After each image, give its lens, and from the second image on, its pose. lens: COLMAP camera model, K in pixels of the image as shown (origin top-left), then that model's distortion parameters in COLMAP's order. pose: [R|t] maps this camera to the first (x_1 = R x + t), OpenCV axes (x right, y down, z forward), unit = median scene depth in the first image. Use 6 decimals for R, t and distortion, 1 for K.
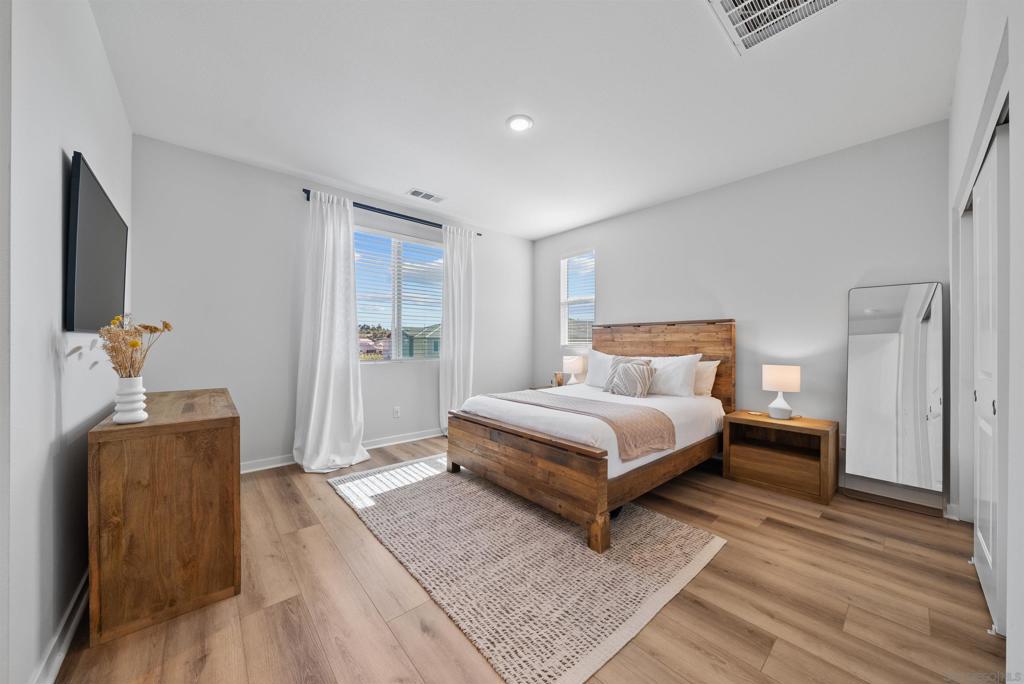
lens RADIAL K [[356.1, 0, 511.5], [0, 356.1, 343.1], [0, 0, 1]] dist [-0.004756, 0.000497]
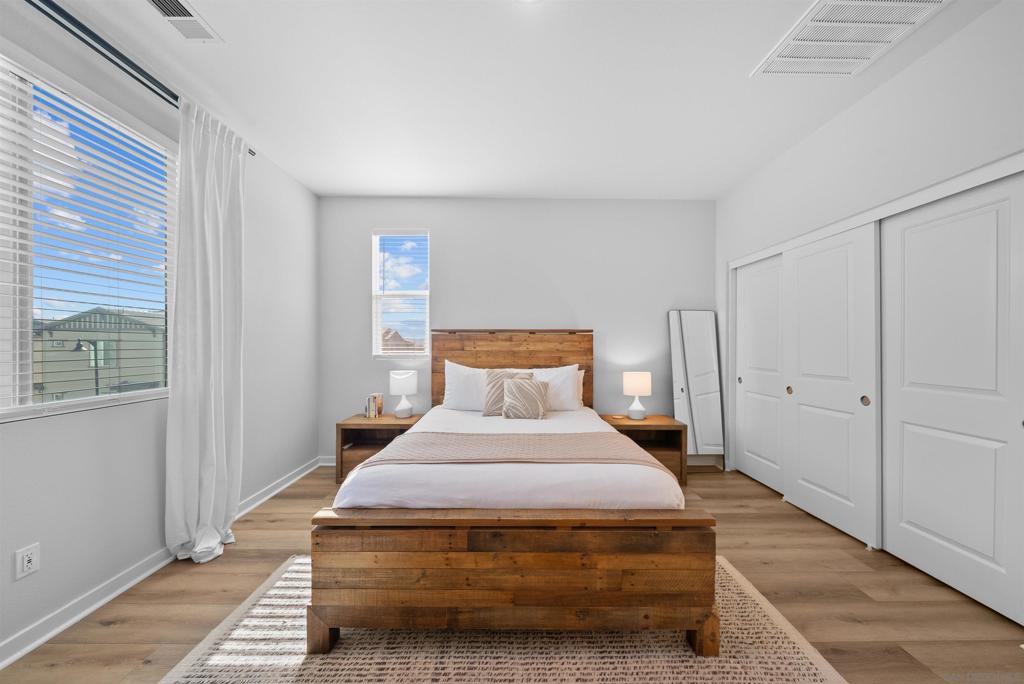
lens RADIAL K [[356.1, 0, 513.7], [0, 356.1, 345.9], [0, 0, 1]] dist [-0.004756, 0.000497]
pose [[0.650131, -0.003838, 0.759812, -0.329371], [-0.001477, 0.999979, 0.006314, -0.026650], [-0.759821, -0.005227, 0.650112, 0.490146]]
